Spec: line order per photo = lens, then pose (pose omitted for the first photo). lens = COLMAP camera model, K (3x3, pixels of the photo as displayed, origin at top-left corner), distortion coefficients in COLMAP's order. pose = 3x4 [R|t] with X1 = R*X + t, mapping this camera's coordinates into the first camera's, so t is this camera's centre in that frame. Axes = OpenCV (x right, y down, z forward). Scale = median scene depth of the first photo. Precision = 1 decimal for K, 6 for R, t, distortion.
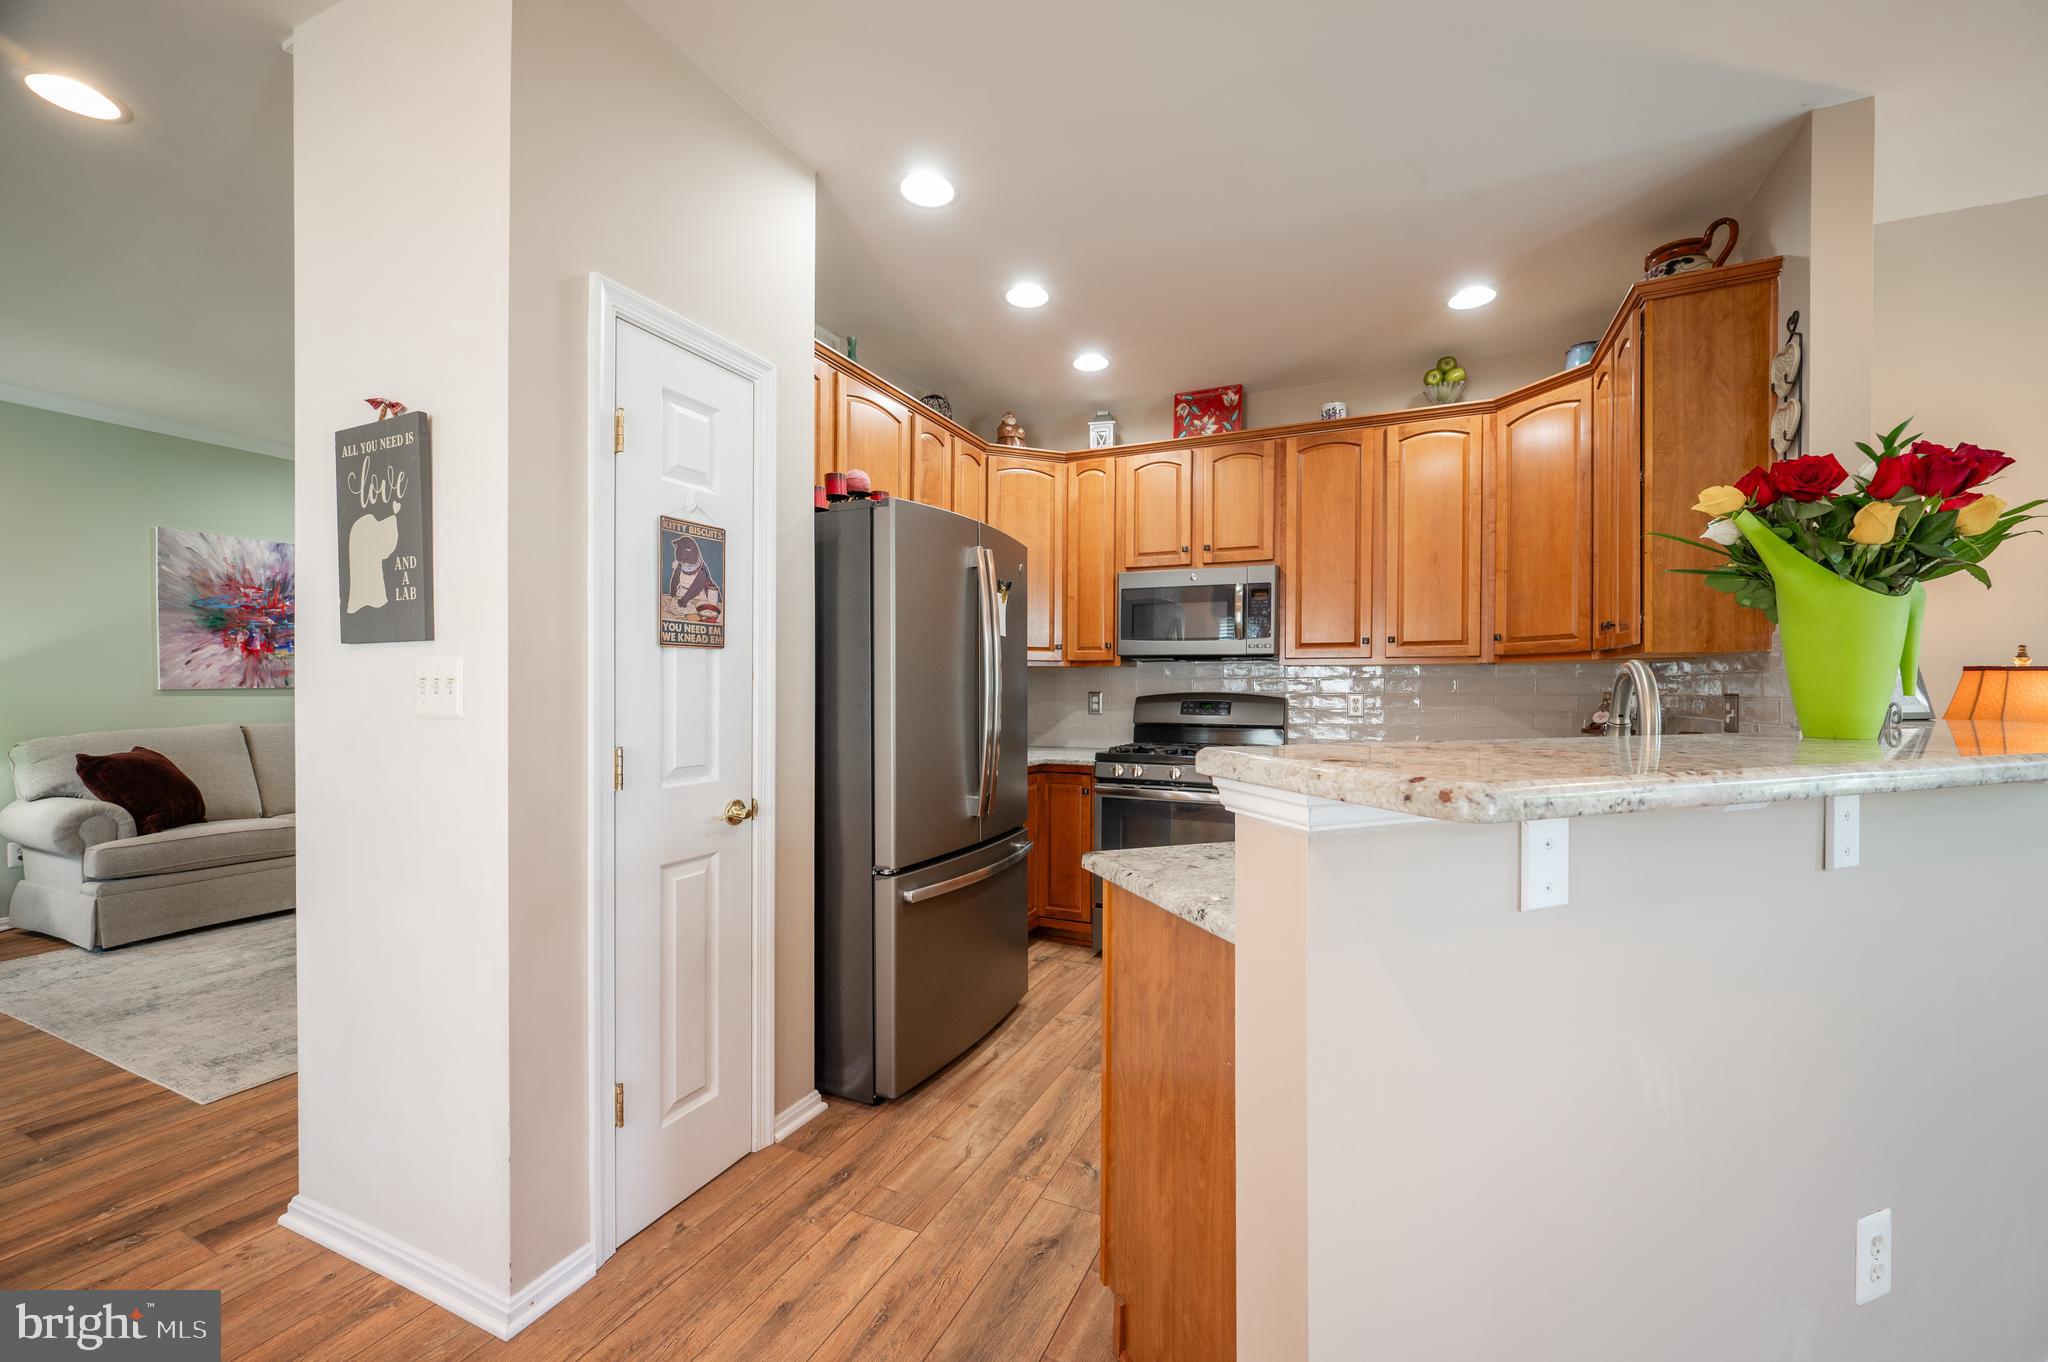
lens RADIAL K [[819.2, 0, 1023.7], [0, 819.2, 688.8], [0, 0, 1]] dist [0.002477, 0.000668]
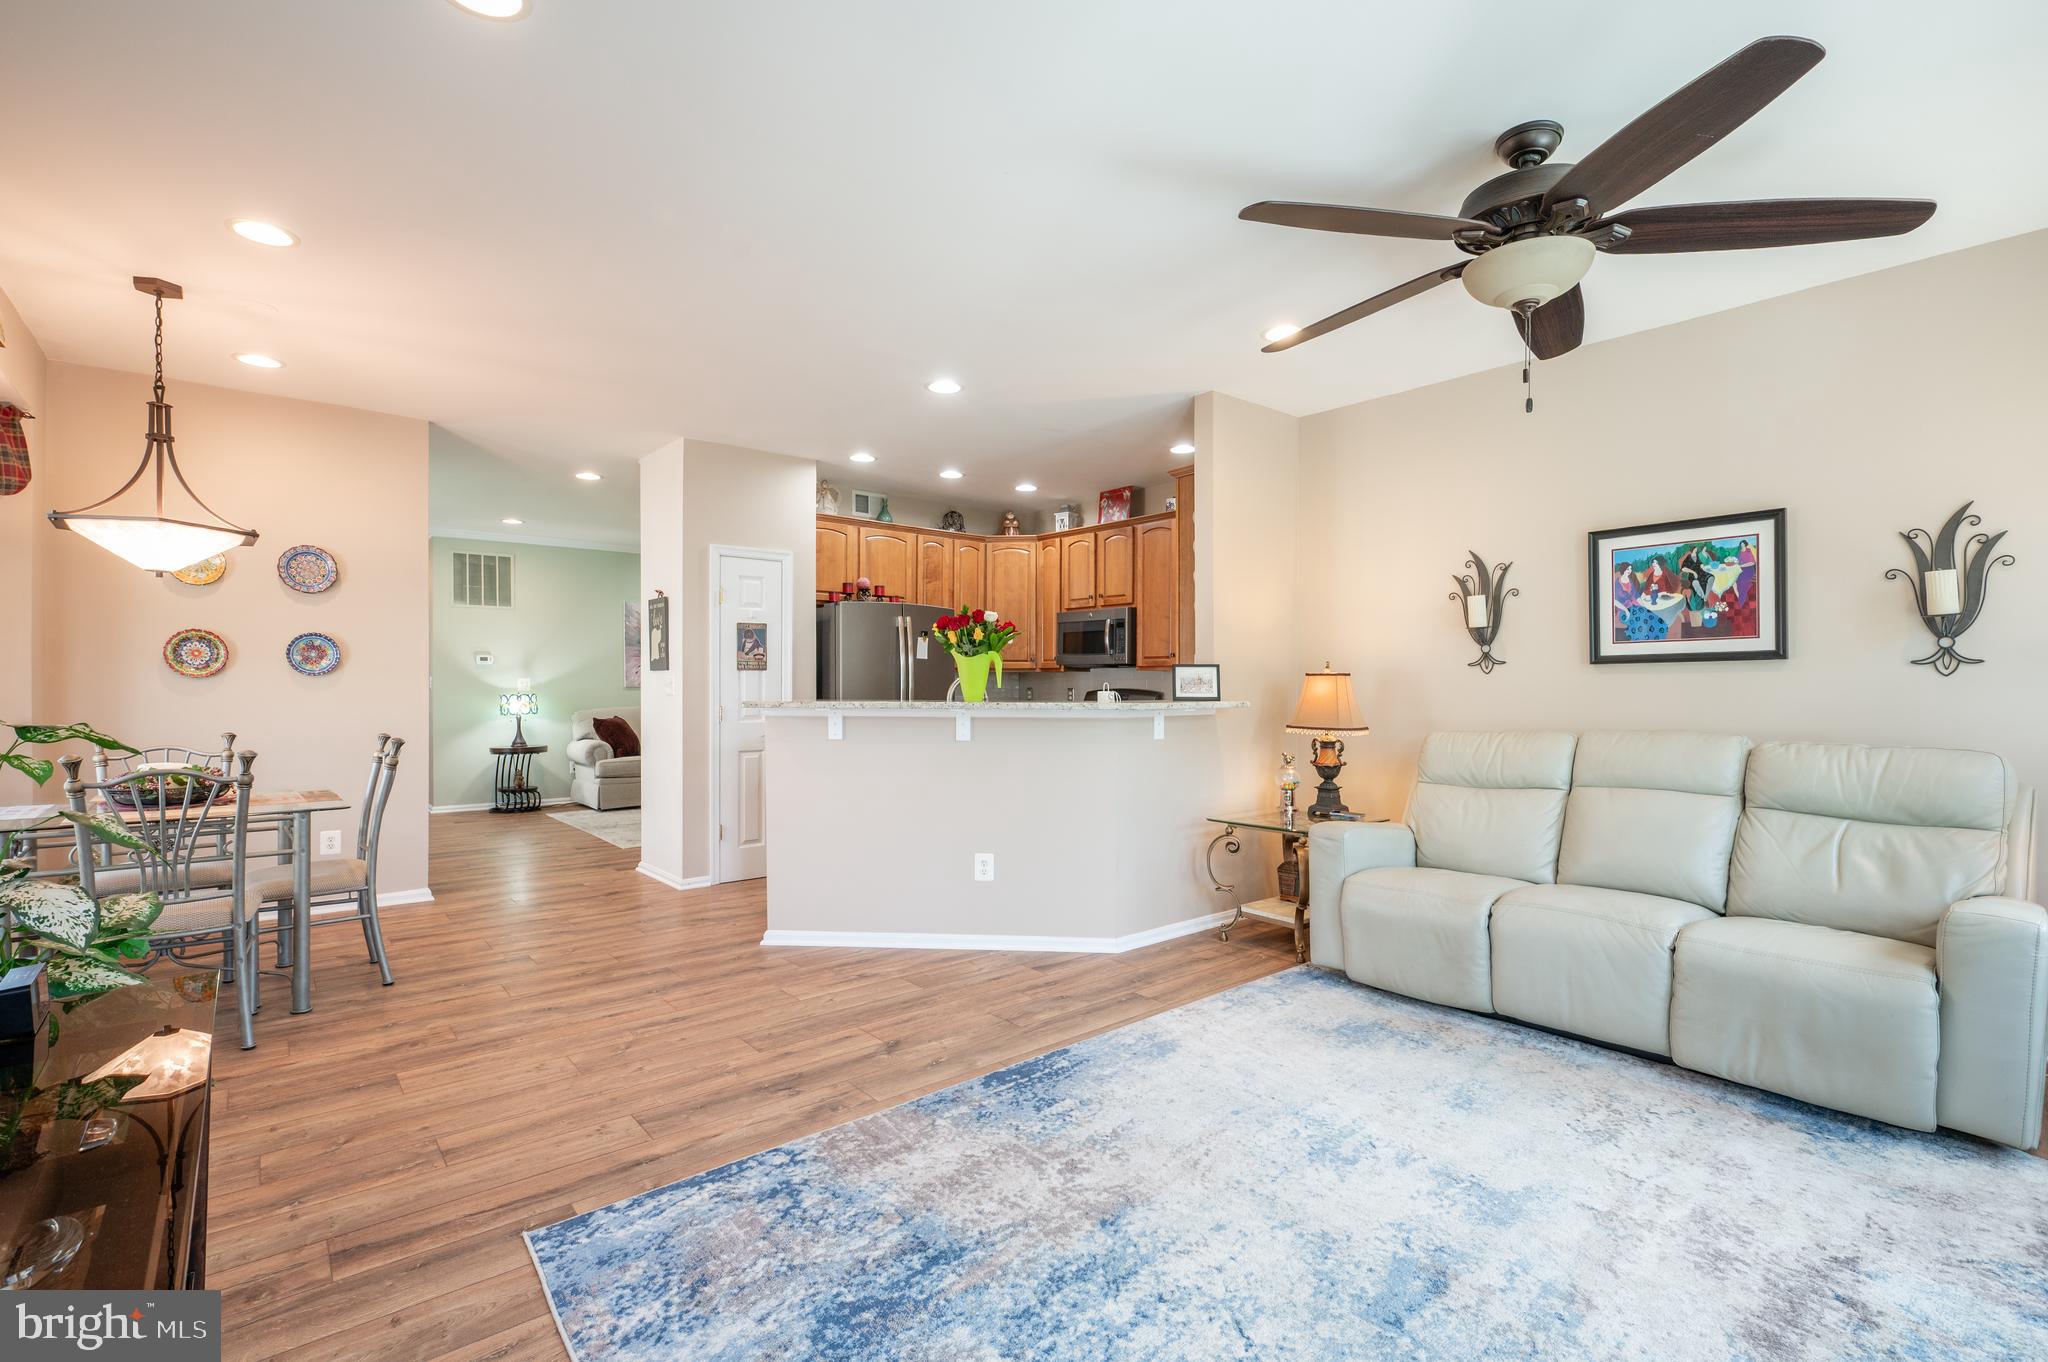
lens RADIAL K [[969.6, 0, 1031.7], [0, 969.6, 689.4], [0, 0, 1]] dist [0.002164, -0.000294]
pose [[0.896612, 0.001026, -0.442816, 1.086810], [0.000010, 0.999997, 0.002335, 0.002295], [0.442817, -0.002098, 0.896610, -0.852537]]
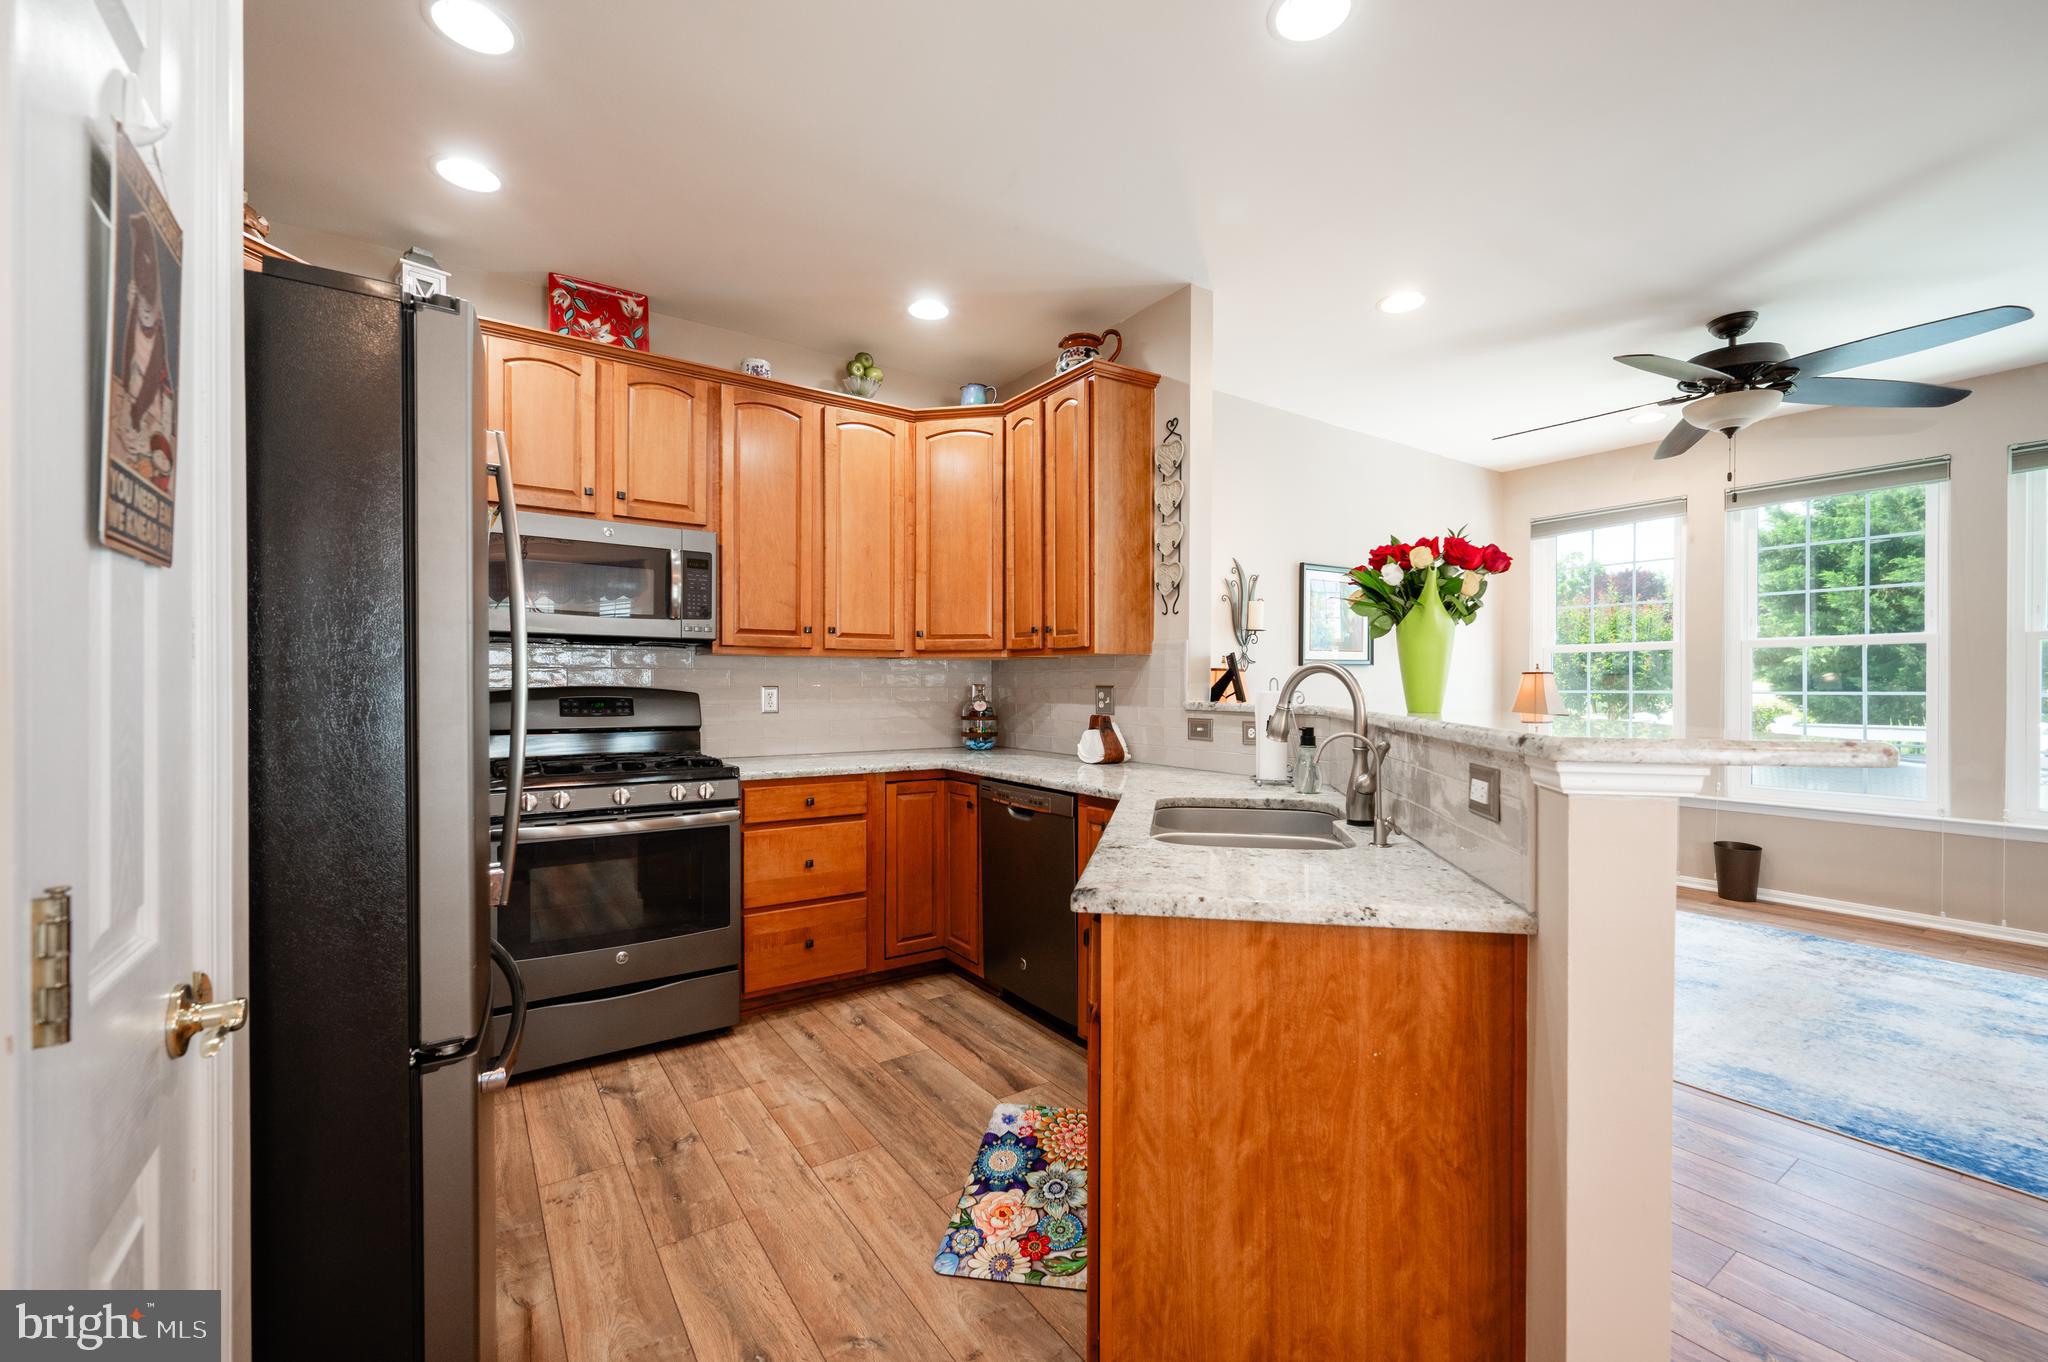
lens RADIAL K [[849.9, 0, 1076.4], [0, 849.9, 684.3], [0, 0, 1]] dist [0.000868, -0.000195]
pose [[0.490175, -0.001919, 0.871622, -0.300583], [-0.000730, 0.999996, 0.002612, 0.000244], [-0.871624, -0.001917, 0.490172, 0.289964]]
